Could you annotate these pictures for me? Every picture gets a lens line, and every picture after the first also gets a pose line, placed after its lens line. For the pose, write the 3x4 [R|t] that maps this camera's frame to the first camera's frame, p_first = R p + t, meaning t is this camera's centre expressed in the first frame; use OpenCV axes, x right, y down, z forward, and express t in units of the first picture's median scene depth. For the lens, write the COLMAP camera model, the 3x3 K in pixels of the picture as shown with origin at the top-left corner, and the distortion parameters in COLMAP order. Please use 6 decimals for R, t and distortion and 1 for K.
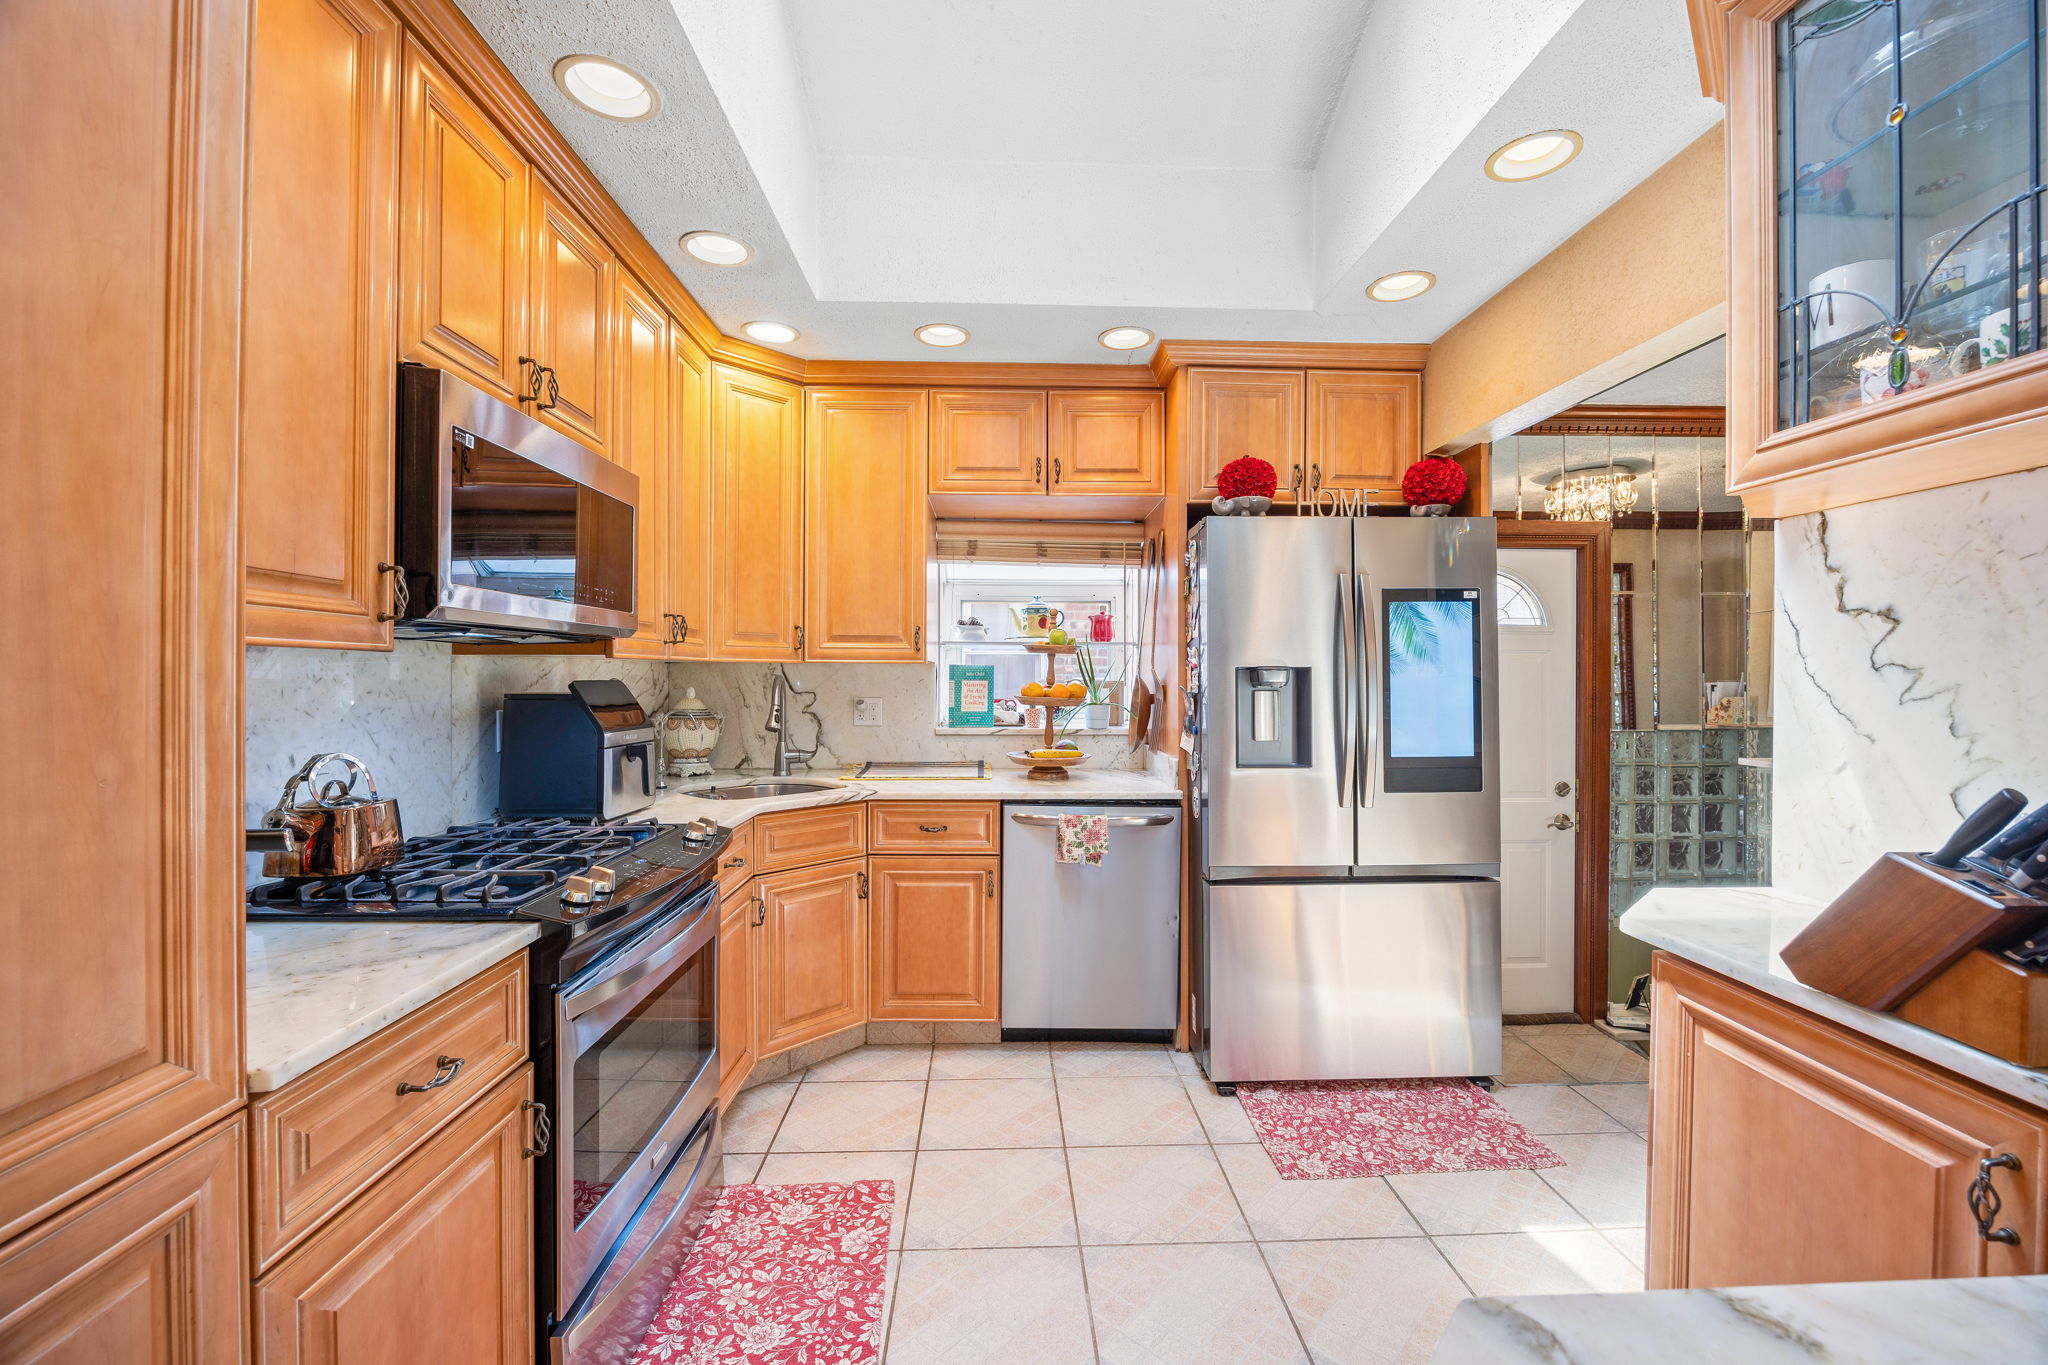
lens RADIAL K [[848.9, 0, 1029.6], [0, 848.9, 689.0], [0, 0, 1]] dist [-0.009619, -0.000018]
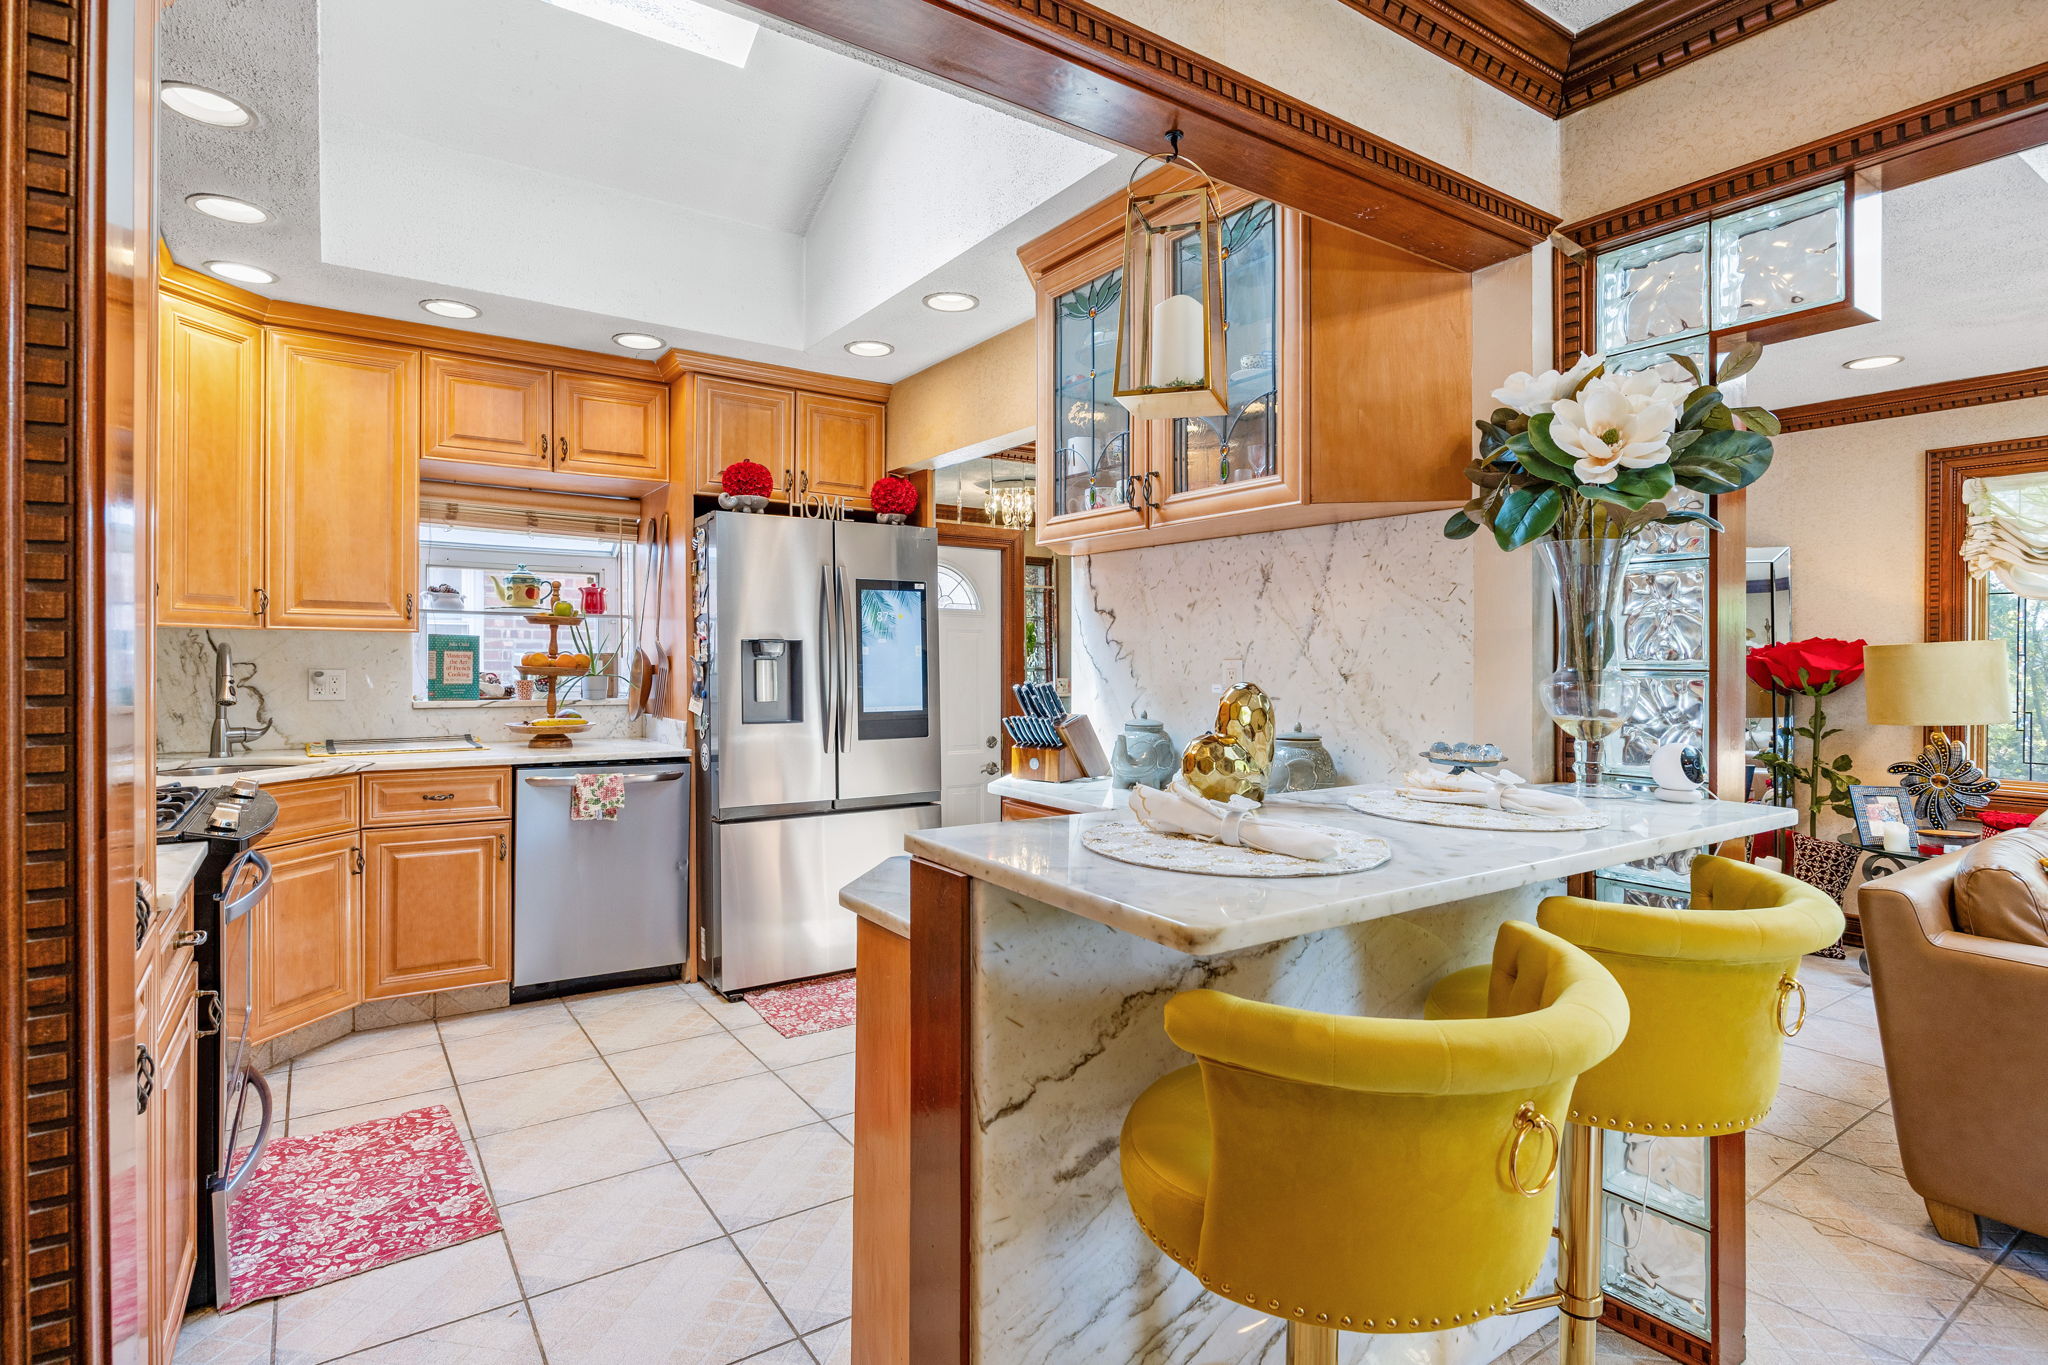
lens RADIAL K [[1017.4, 0, 1024.0], [0, 1017.4, 682.5], [0, 0, 1]] dist [-0.020212, -0.000250]
pose [[0.846776, -0.008317, 0.531884, -0.160433], [0.002922, 0.999935, 0.010983, 0.017919], [-0.531941, -0.007746, 0.846746, -0.373722]]
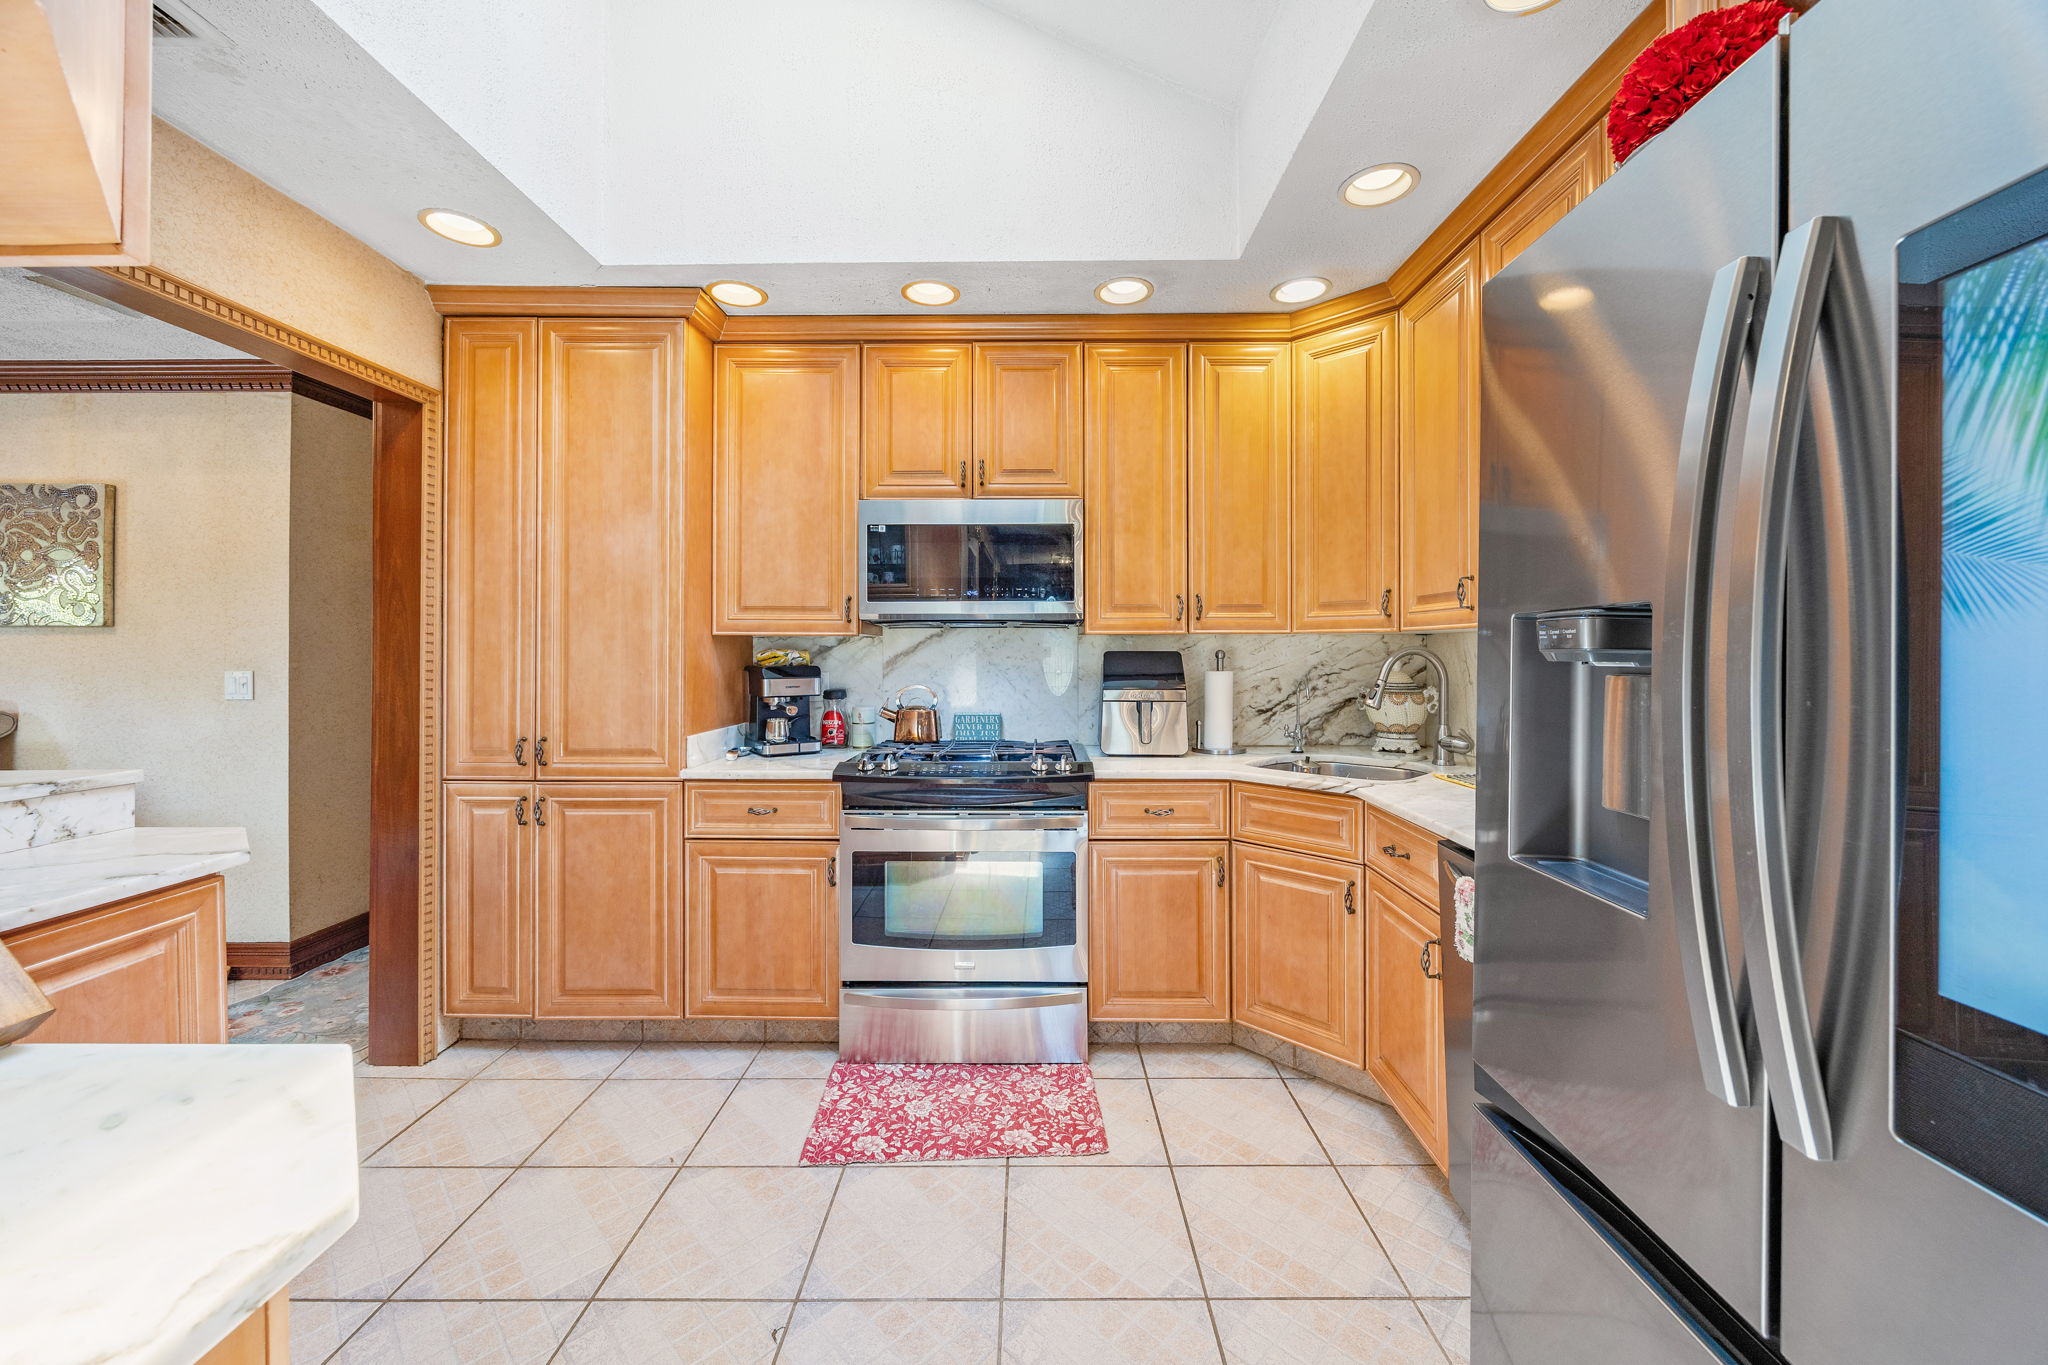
lens RADIAL K [[784.6, 0, 1027.3], [0, 784.6, 656.8], [0, 0, 1]] dist [0.000507, -0.000034]
pose [[-0.040430, 0.003612, -0.999176, 0.576331], [-0.015855, 0.999865, 0.004256, -0.003020], [0.999057, 0.016014, -0.040367, 0.702808]]
